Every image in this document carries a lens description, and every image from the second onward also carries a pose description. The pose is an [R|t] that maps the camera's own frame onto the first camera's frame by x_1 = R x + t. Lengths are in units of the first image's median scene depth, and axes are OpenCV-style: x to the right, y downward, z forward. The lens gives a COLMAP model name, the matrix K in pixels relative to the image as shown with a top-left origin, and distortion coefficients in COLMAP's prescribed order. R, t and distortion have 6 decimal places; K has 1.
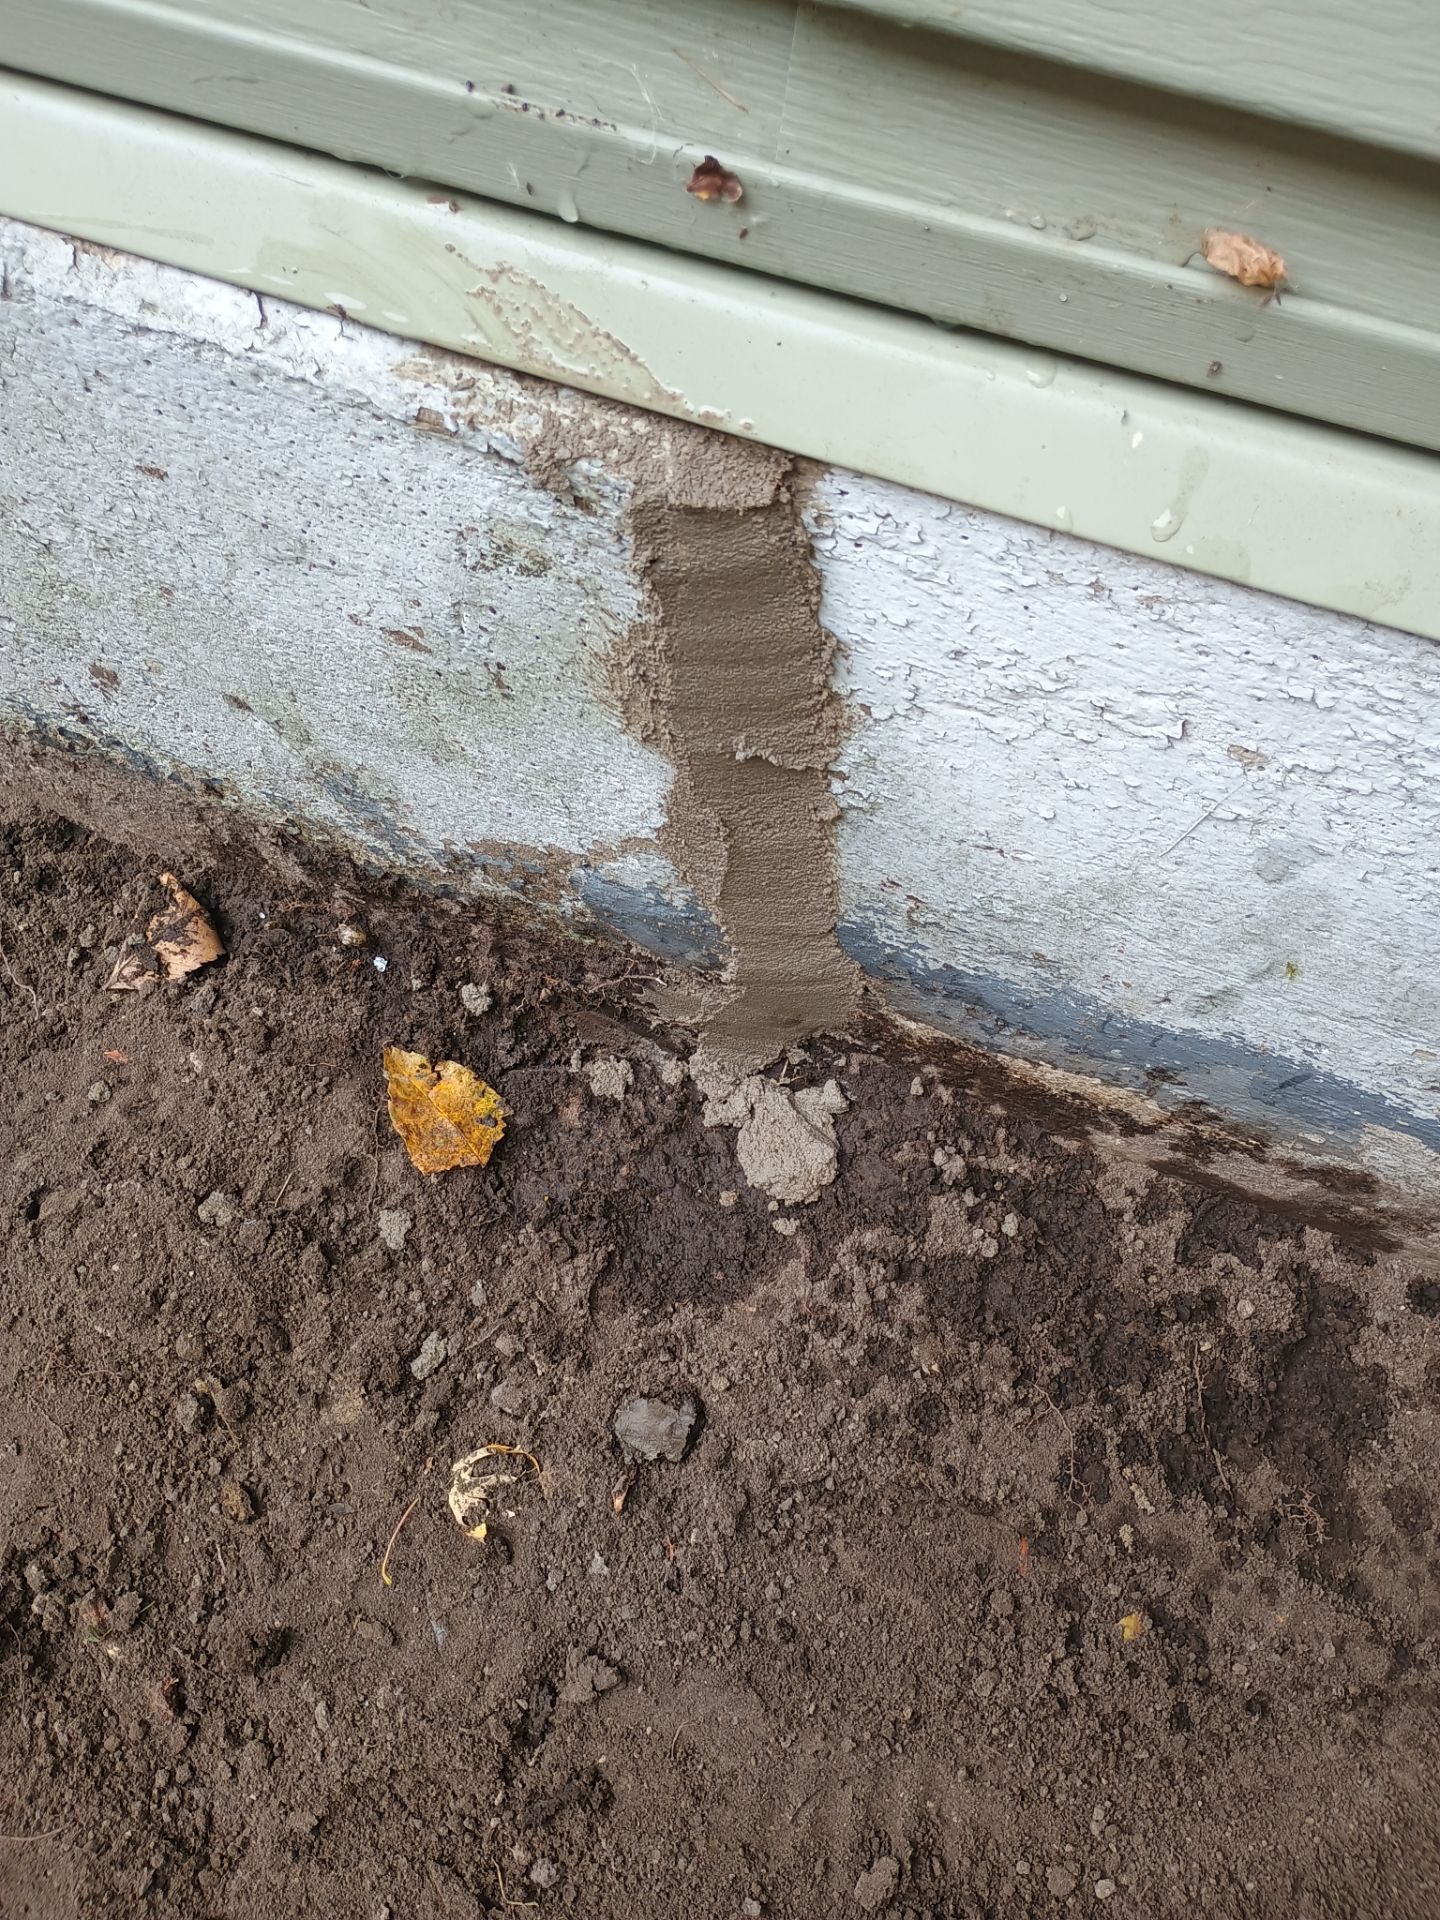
lens RADIAL K [[1679.8, 0, 720.0], [0, 1679.8, 960.0], [0, 0, 1]] dist [0.042513, -0.009437]
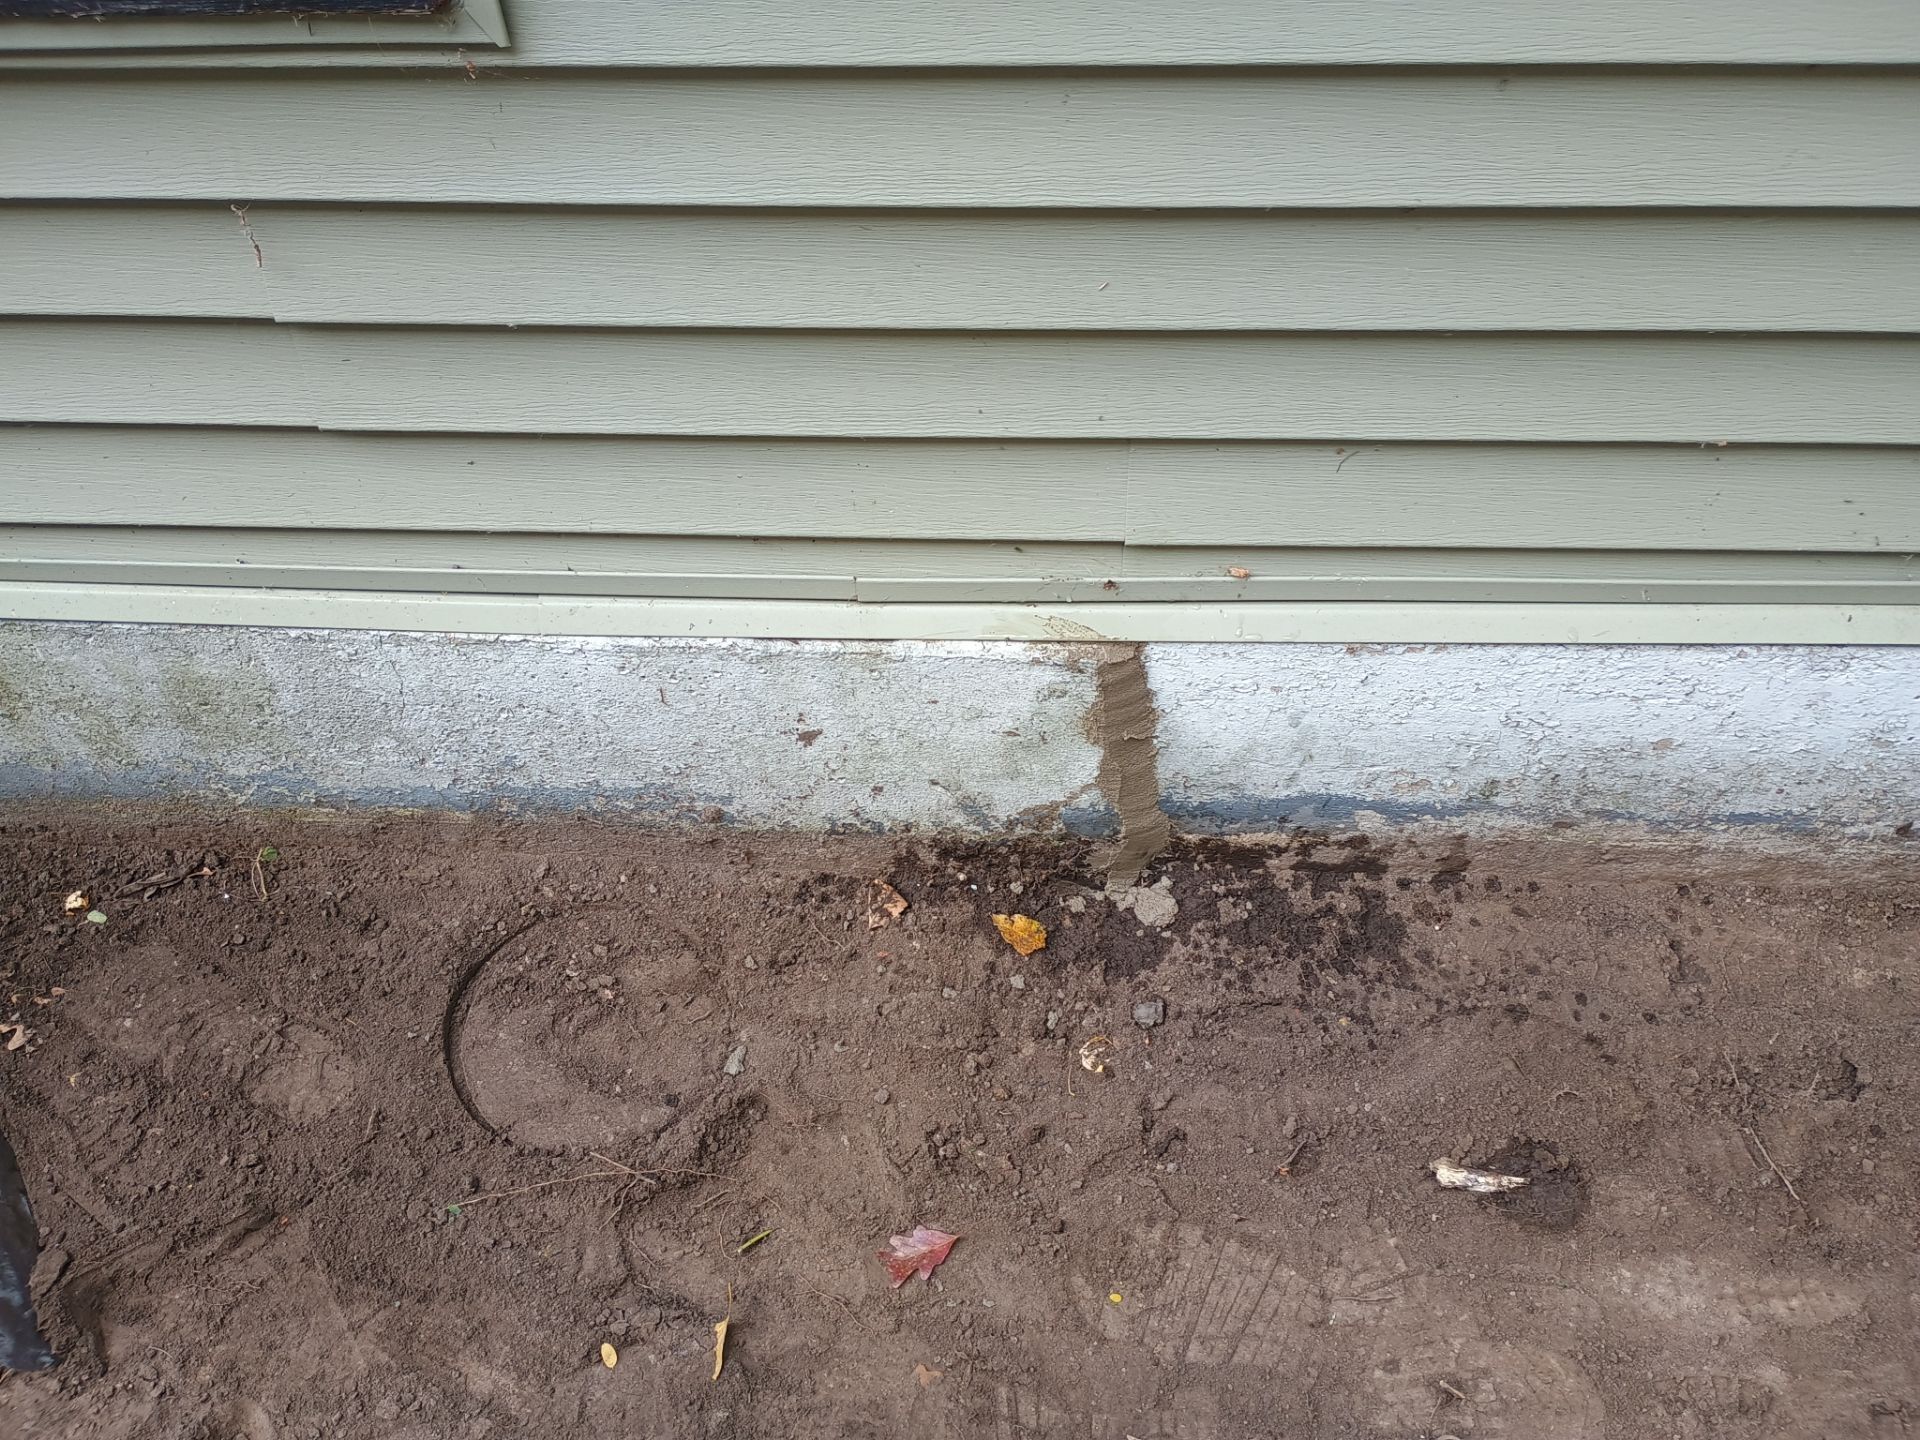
lens RADIAL K [[1679.8, 0, 960.0], [0, 1679.8, 720.0], [0, 0, 1]] dist [0.042513, -0.009437]
pose [[0.950056, -0.262749, 0.168392, -0.629905], [0.298587, 0.922241, -0.245595, 0.412392], [-0.090768, 0.283609, 0.954634, -1.552338]]
